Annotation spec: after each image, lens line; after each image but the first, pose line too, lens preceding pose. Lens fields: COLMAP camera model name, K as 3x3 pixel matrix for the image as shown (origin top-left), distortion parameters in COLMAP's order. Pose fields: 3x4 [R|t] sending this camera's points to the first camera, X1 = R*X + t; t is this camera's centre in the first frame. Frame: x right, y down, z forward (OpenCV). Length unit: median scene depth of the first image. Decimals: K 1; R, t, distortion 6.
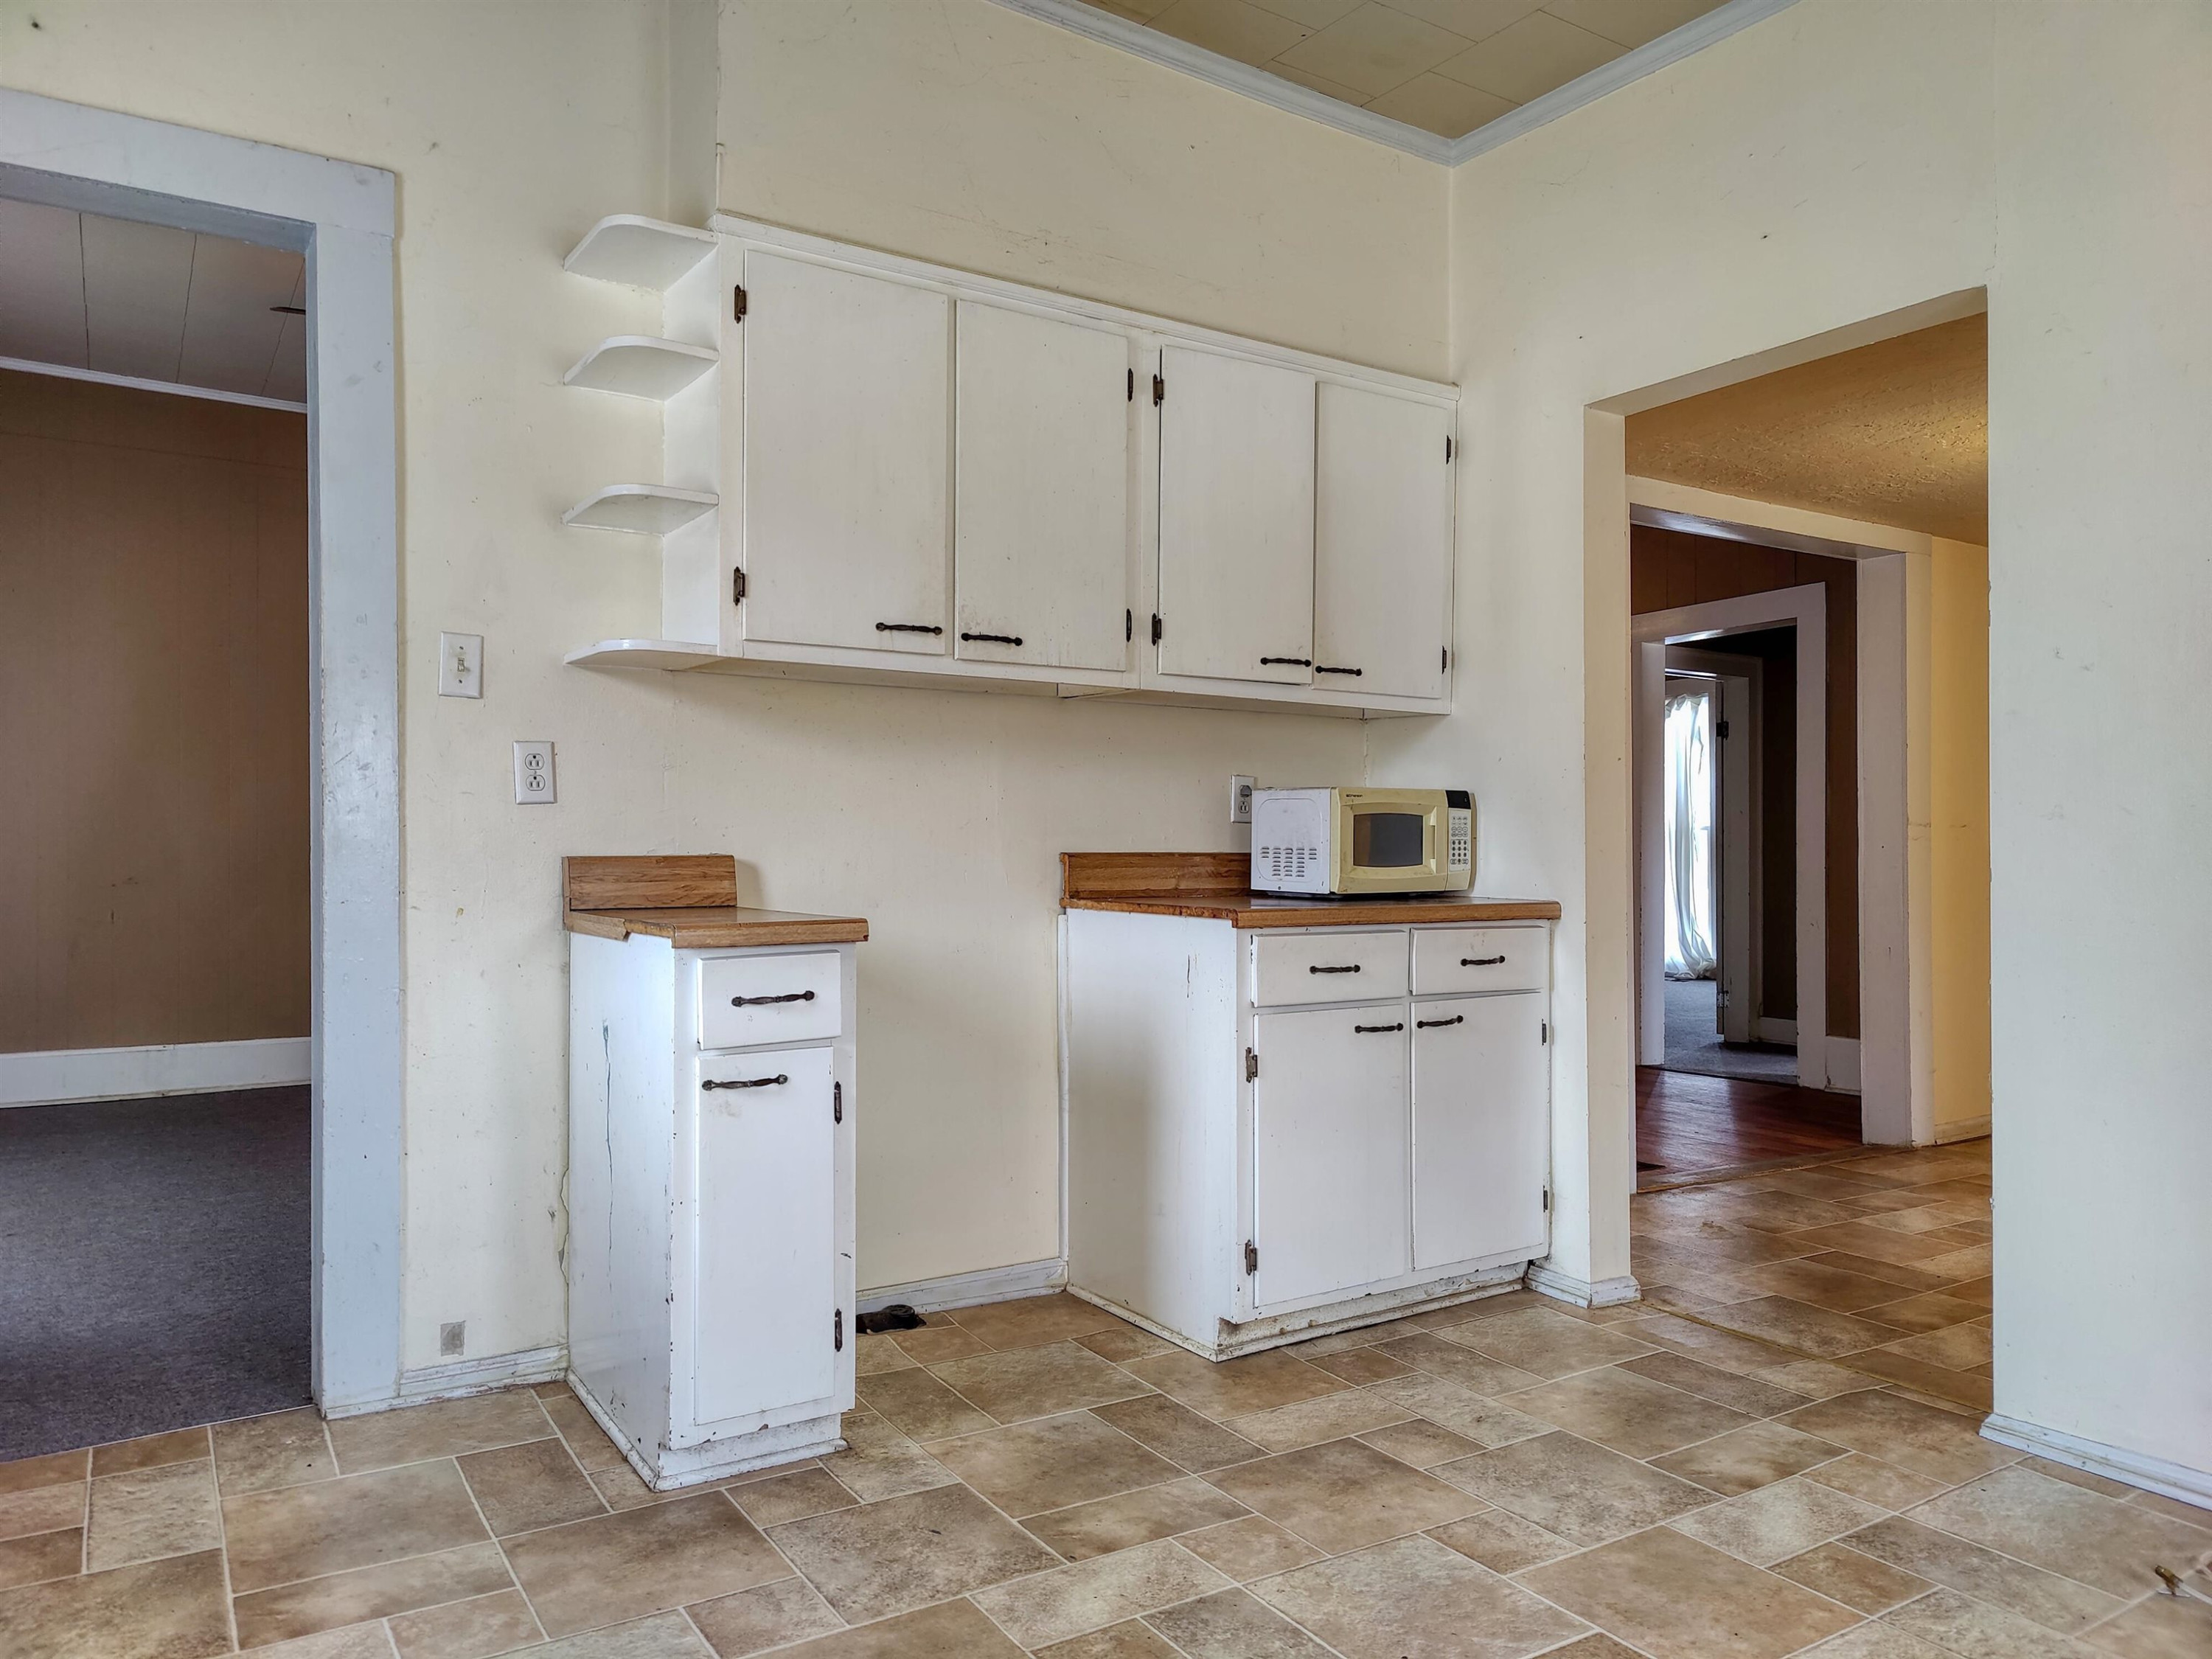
lens RADIAL K [[1509.6, 0, 1106.0], [0, 1509.6, 829.5], [0, 0, 1]] dist [0.001549, 0.000439]
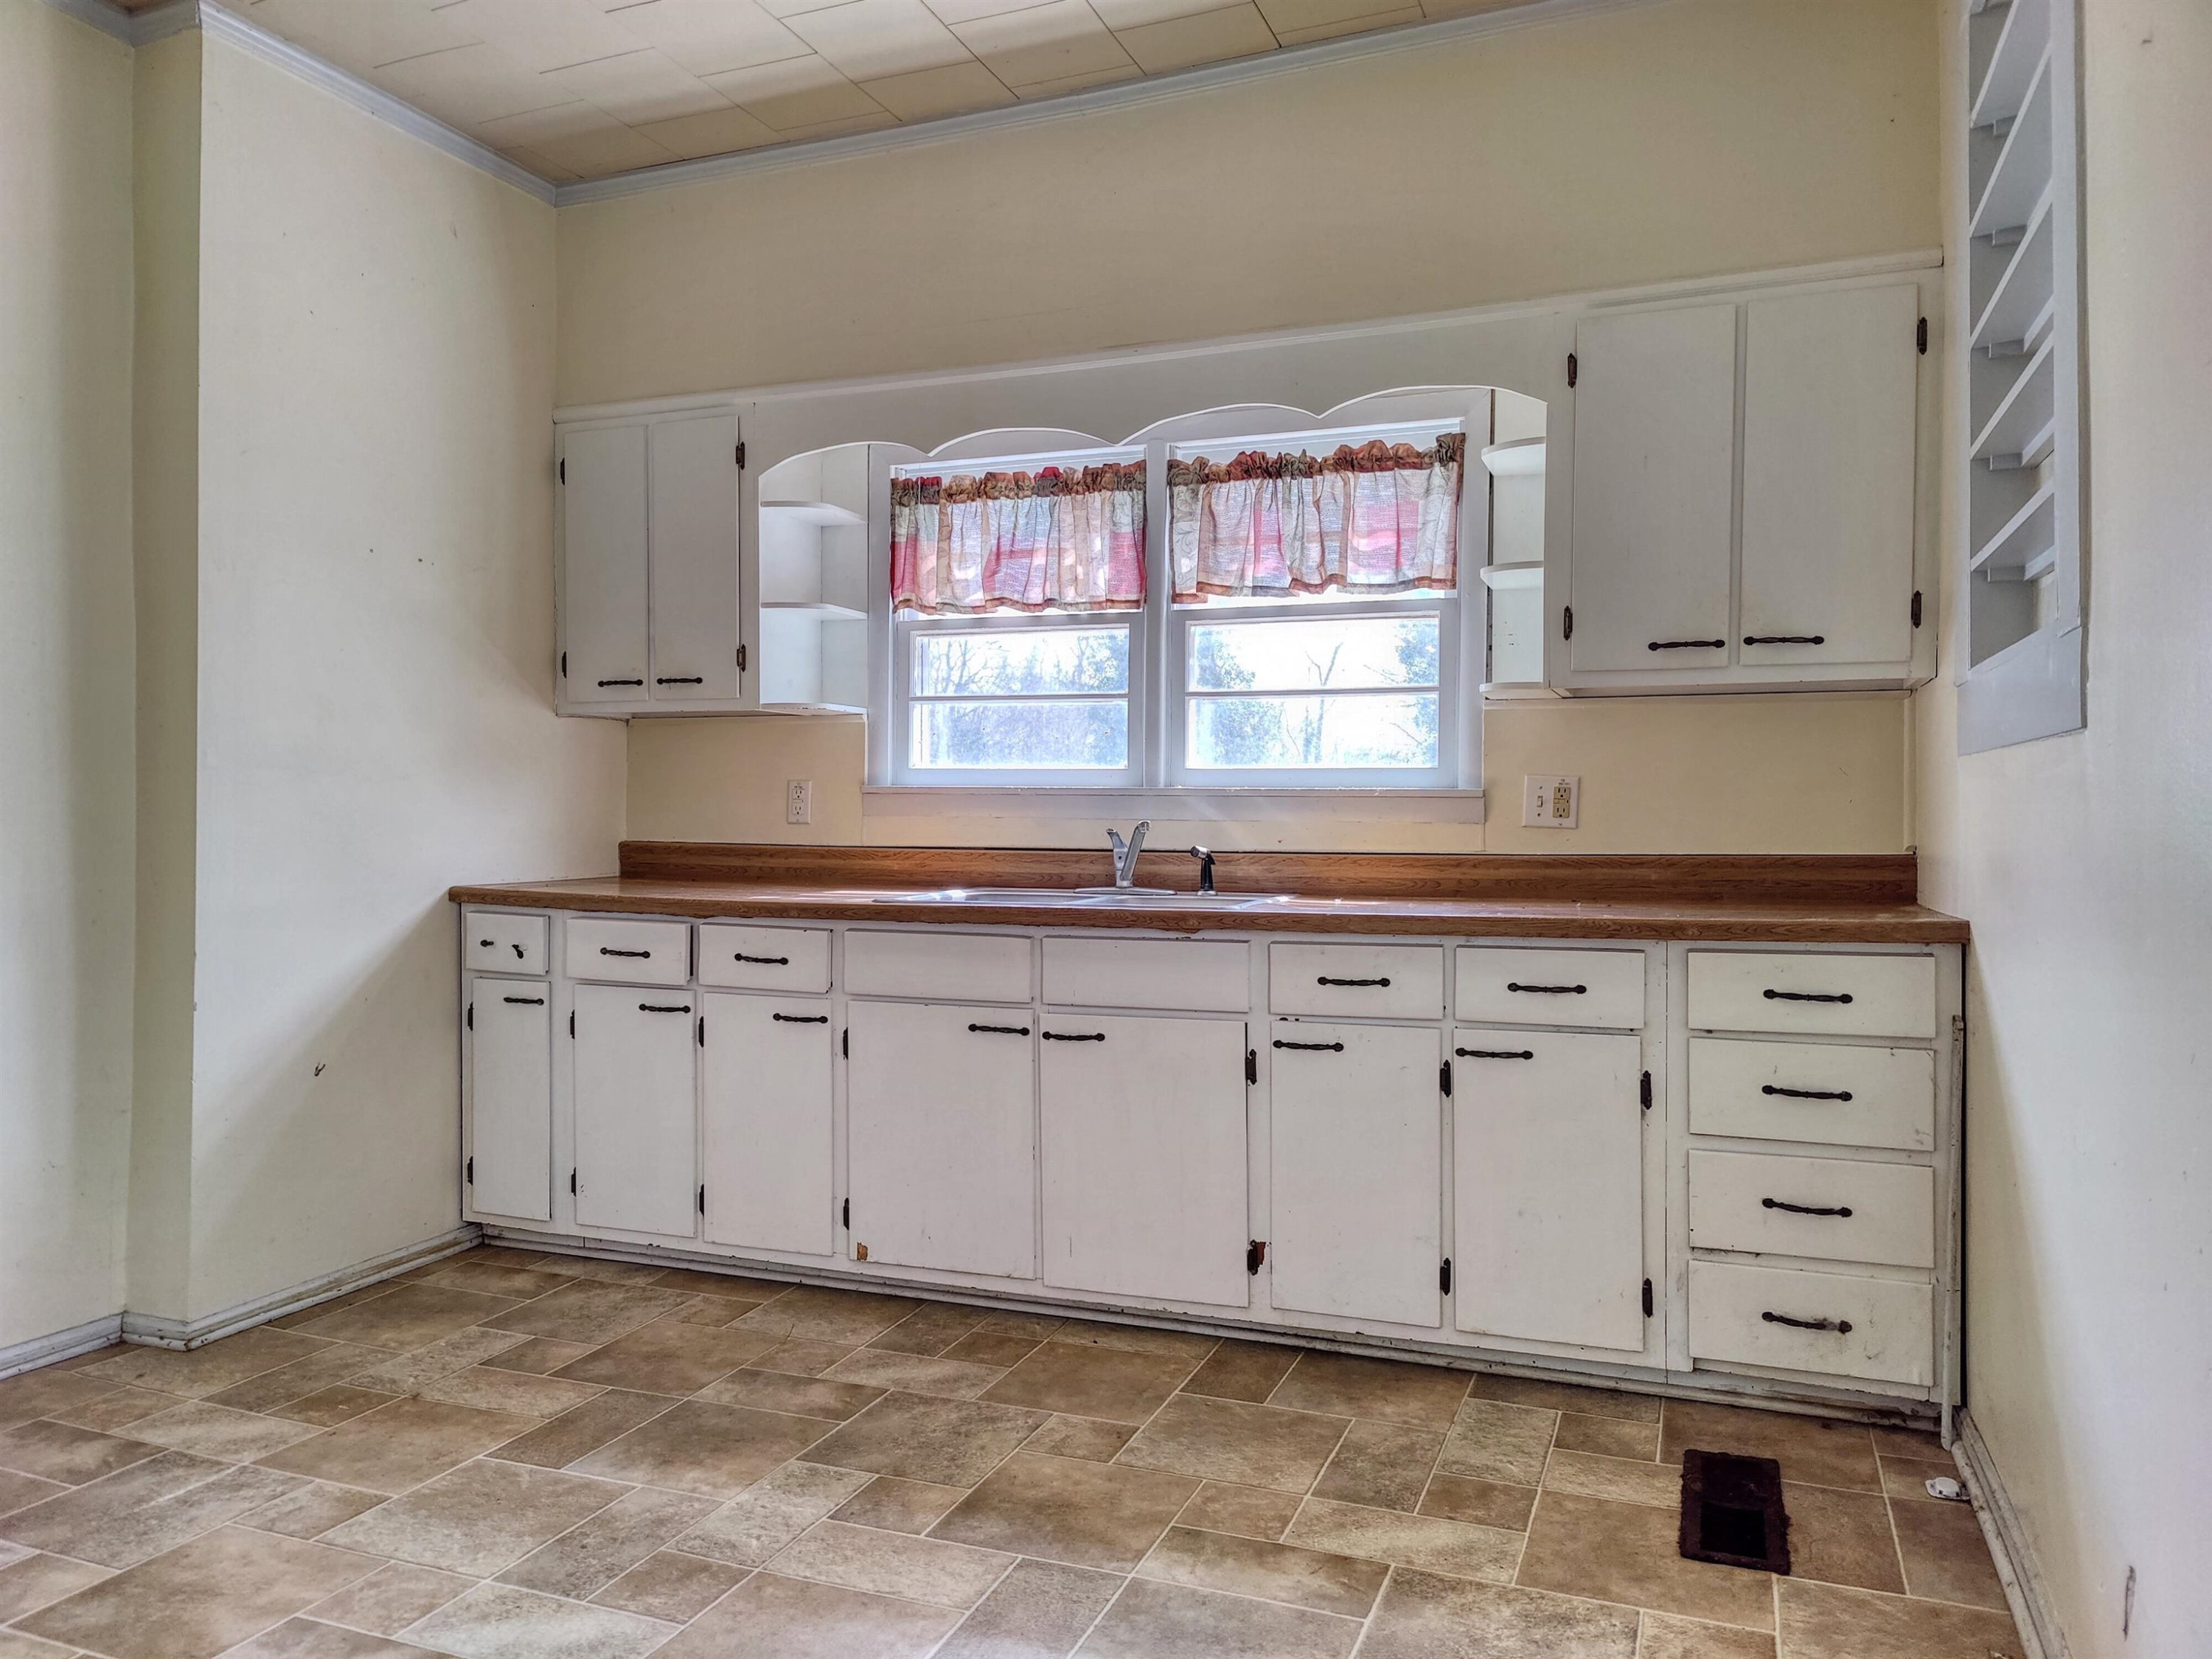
lens RADIAL K [[1572.4, 0, 1106.0], [0, 1572.4, 829.5], [0, 0, 1]] dist [0.004774, 0.000183]
pose [[-0.589377, -0.002283, 0.807855, -0.707337], [0.003451, 0.999980, 0.005343, 0.001790], [-0.807851, 0.005937, -0.589358, 1.670658]]
